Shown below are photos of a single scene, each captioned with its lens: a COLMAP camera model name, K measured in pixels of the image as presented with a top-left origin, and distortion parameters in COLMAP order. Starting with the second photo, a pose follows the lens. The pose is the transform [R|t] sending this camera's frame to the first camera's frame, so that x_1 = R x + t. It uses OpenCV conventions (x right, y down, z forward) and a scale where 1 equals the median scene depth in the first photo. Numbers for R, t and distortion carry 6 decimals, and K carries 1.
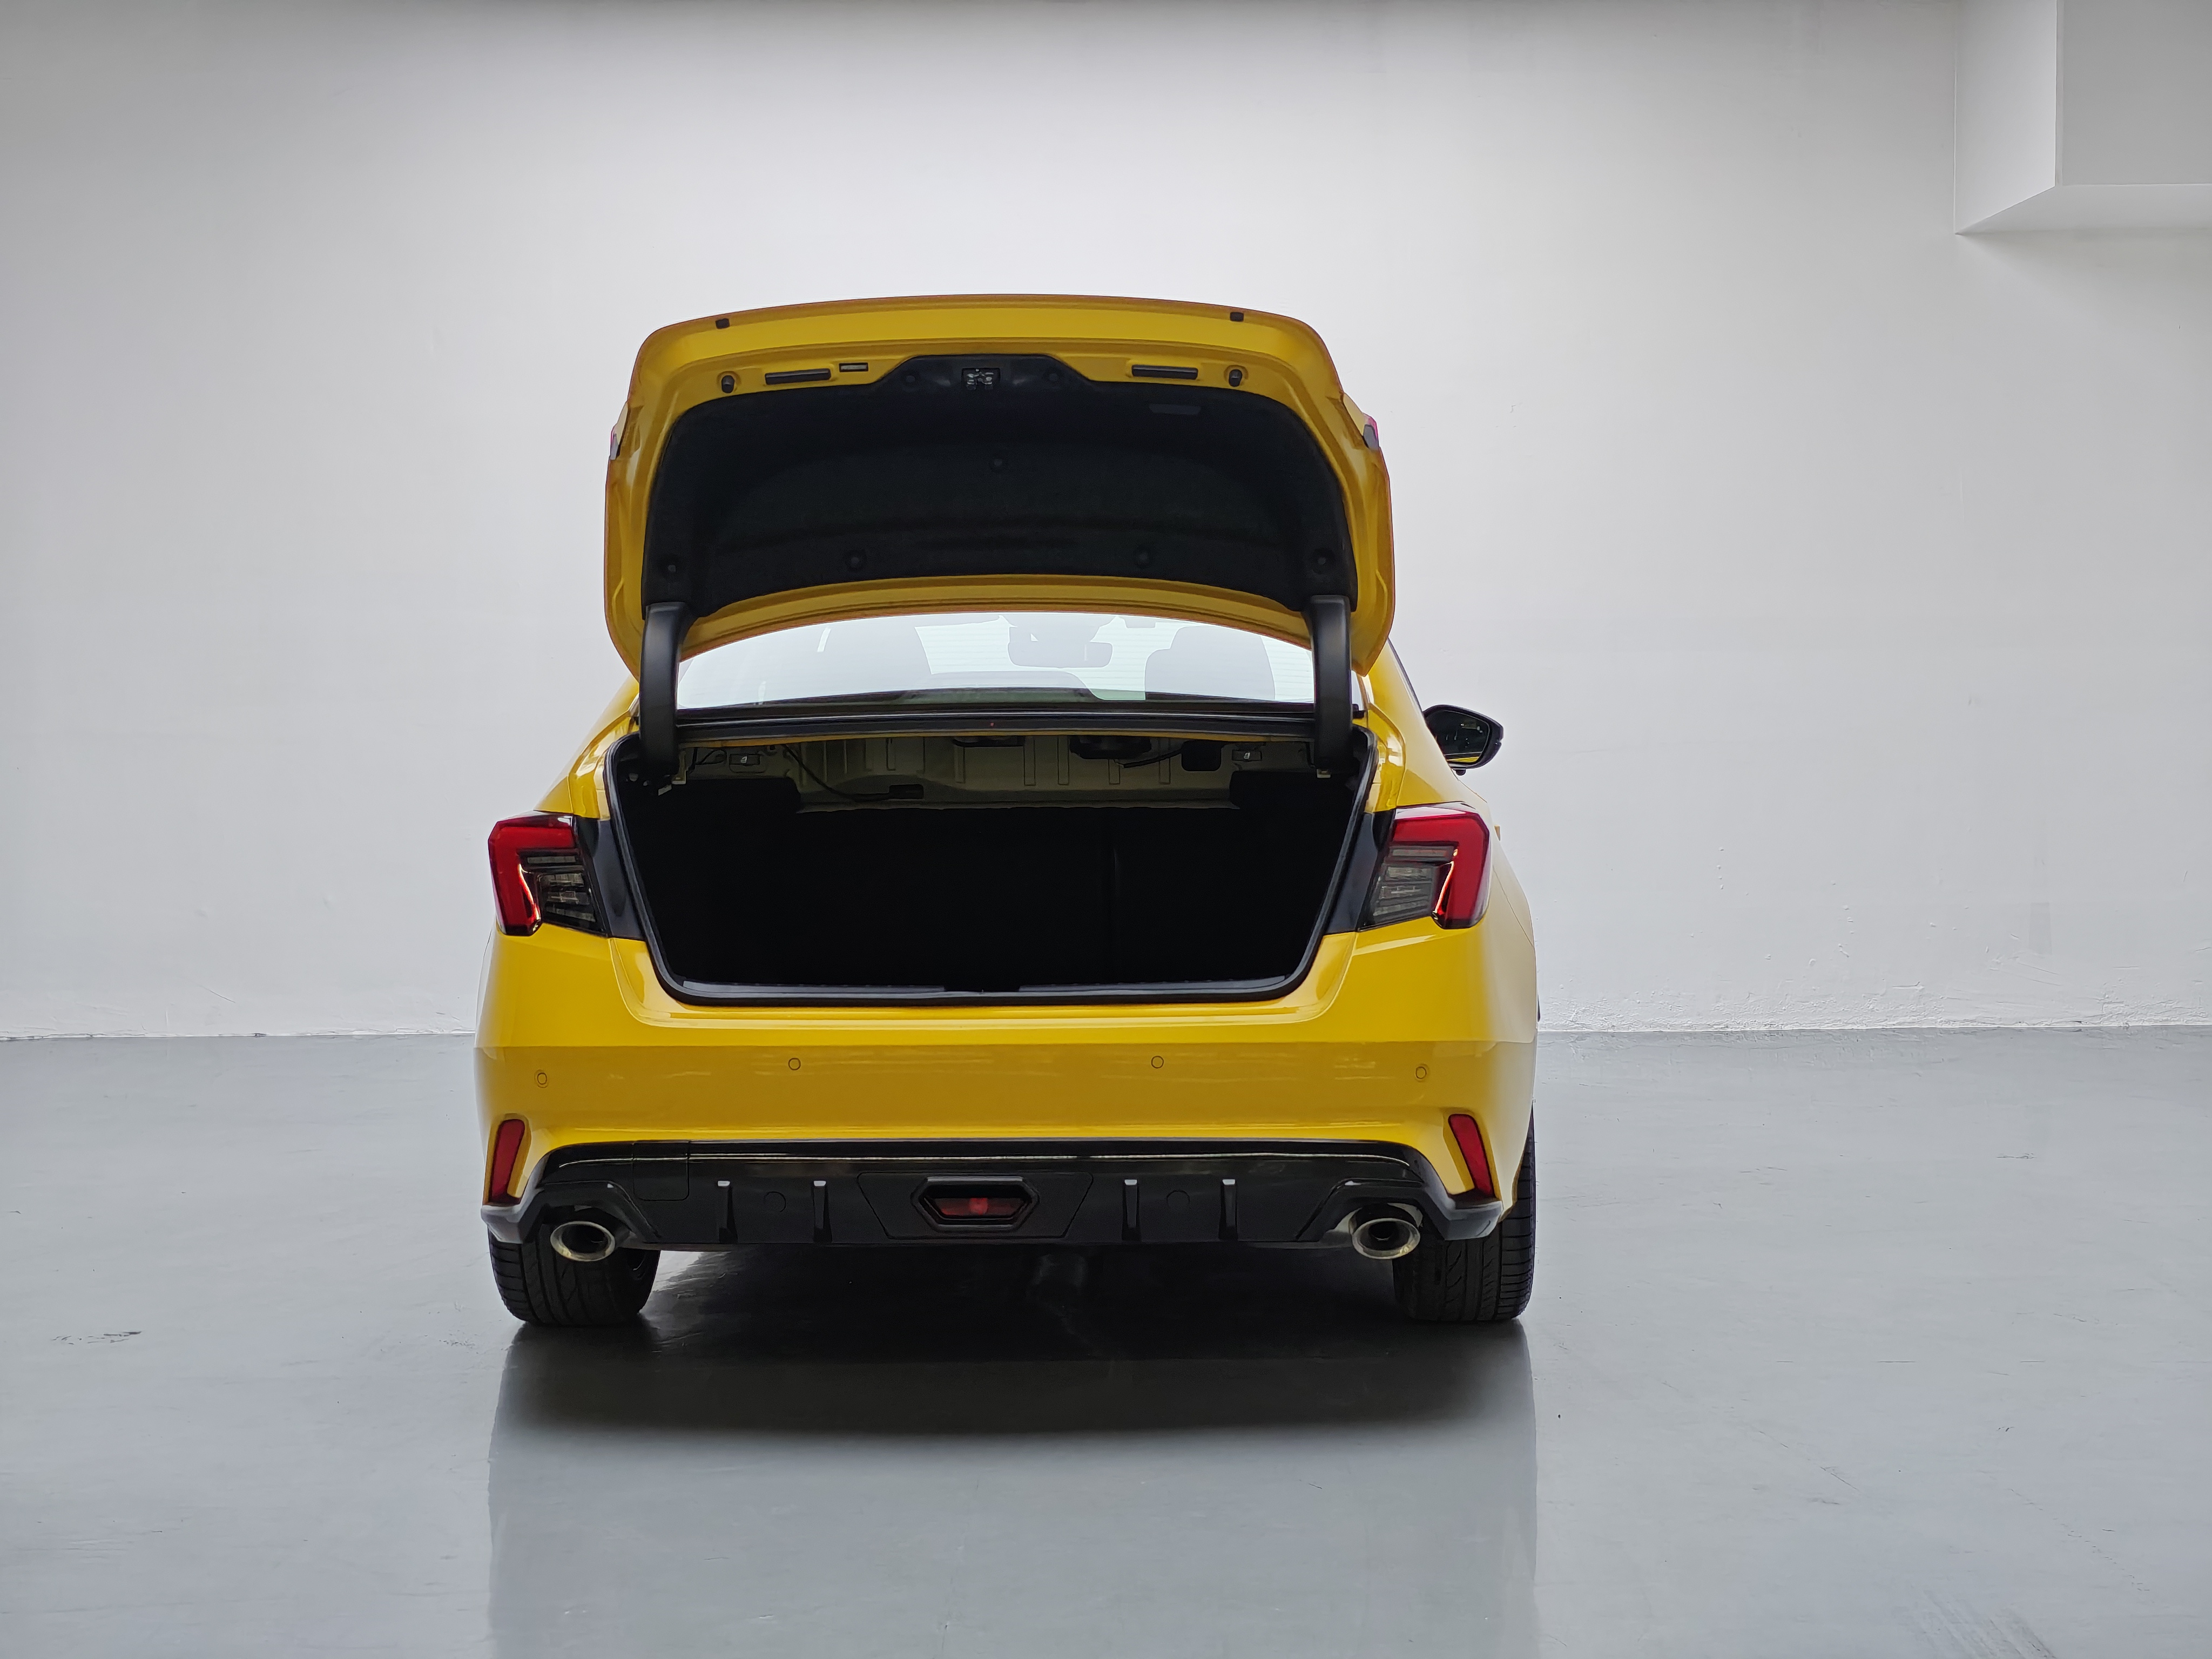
lens RADIAL K [[3087.3, 0, 1114.1], [0, 3087.3, 821.3], [0, 0, 1]] dist [-0.008113, 0.002130]
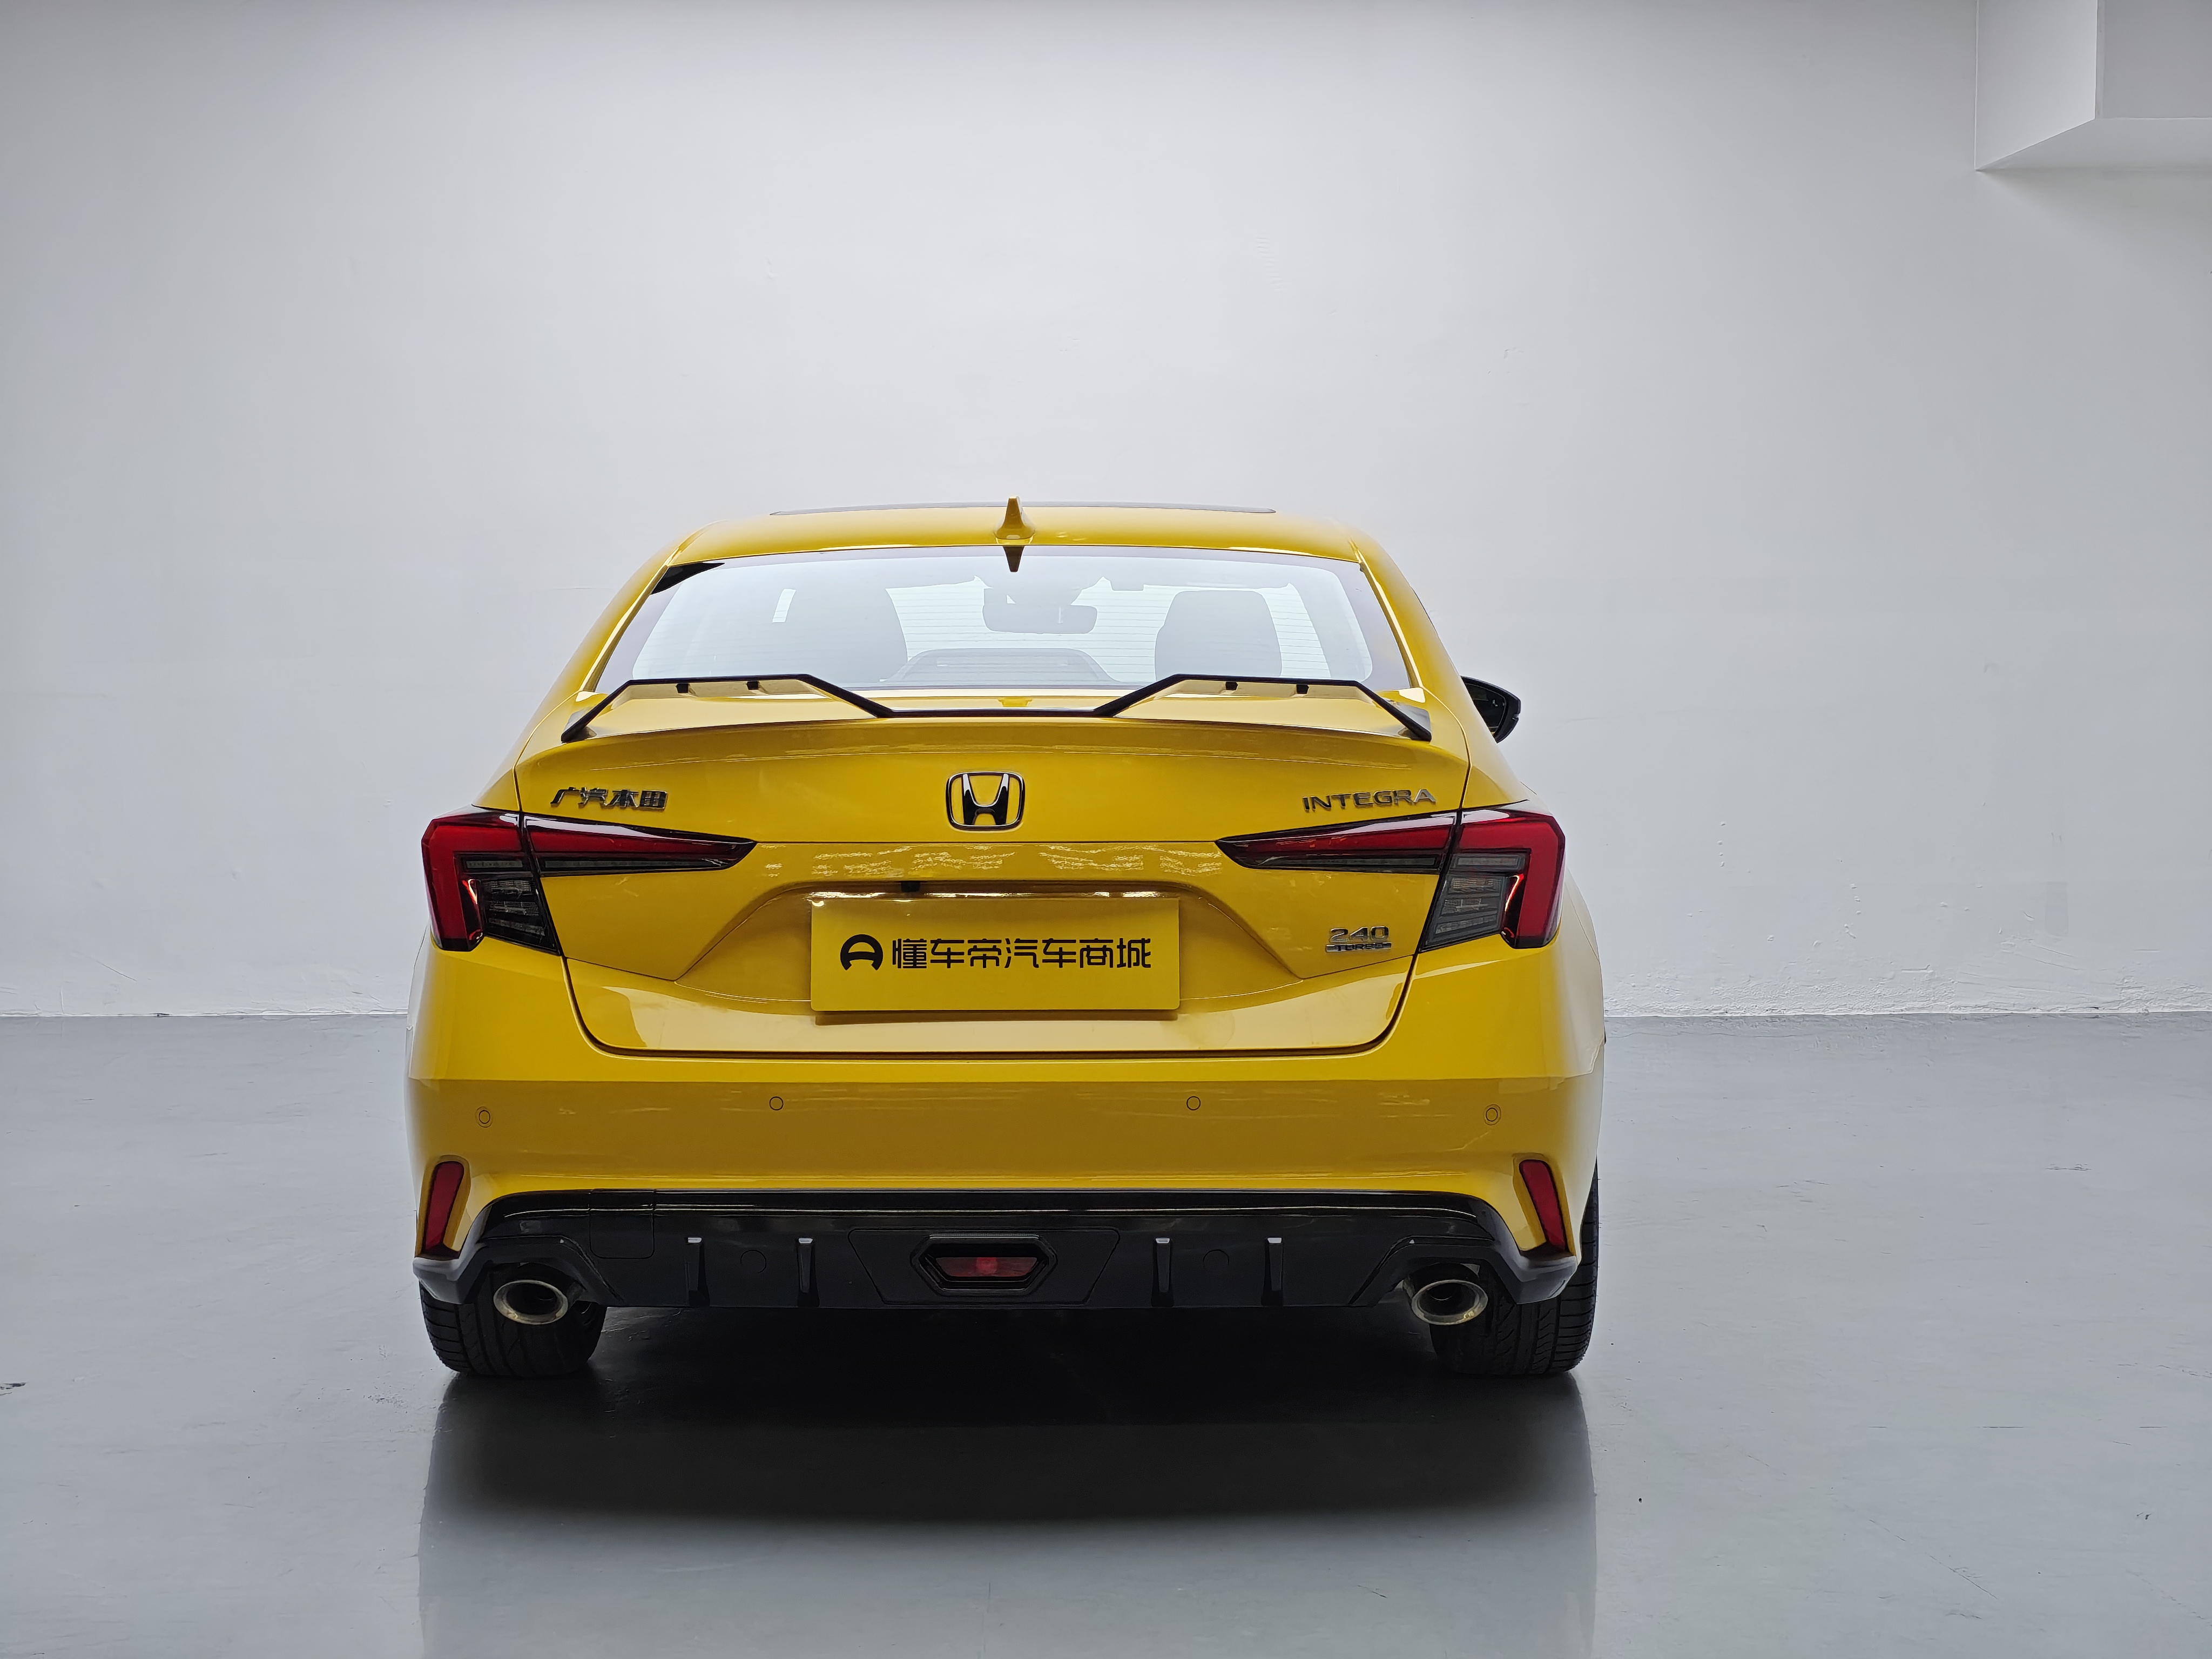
lens RADIAL K [[3114.4, 0, 1101.0], [0, 3114.4, 833.4], [0, 0, 1]] dist [-0.003697, 0.009775]
pose [[0.999745, 0.004935, 0.022036, -0.030315], [-0.005409, 0.999754, 0.021501, -0.016142], [-0.021924, -0.021615, 0.999526, 0.115934]]
